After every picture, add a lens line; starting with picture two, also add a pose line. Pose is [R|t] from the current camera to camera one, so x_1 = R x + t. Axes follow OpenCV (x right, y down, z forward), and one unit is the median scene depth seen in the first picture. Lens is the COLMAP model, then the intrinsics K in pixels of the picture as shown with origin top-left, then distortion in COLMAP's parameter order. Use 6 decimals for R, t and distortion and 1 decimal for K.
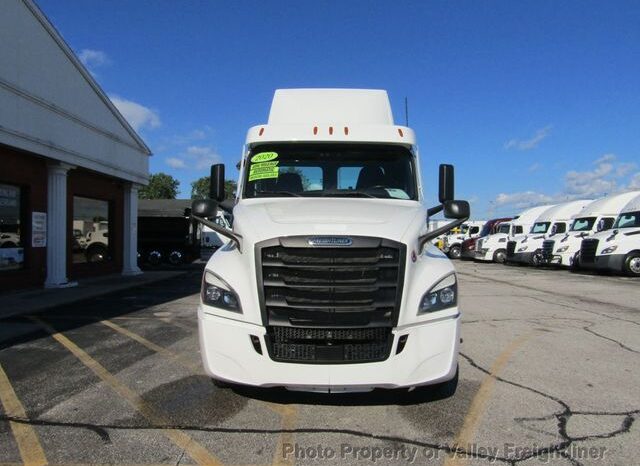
lens RADIAL K [[455.6, 0, 320.0], [0, 455.6, 233.0], [0, 0, 1]] dist [-0.000773, -0.030670]
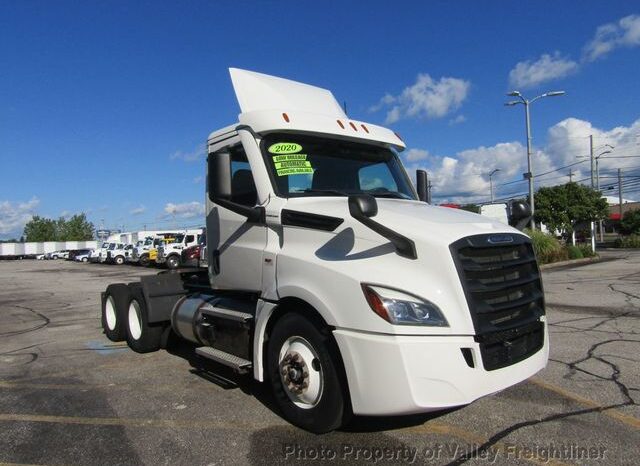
lens RADIAL K [[455.6, 0, 320.0], [0, 455.6, 233.0], [0, 0, 1]] dist [-0.000773, -0.030670]
pose [[0.765990, -0.028372, 0.642226, -0.508315], [0.042480, 0.999076, -0.006529, -0.003159], [-0.641447, 0.032283, 0.766487, 0.269236]]
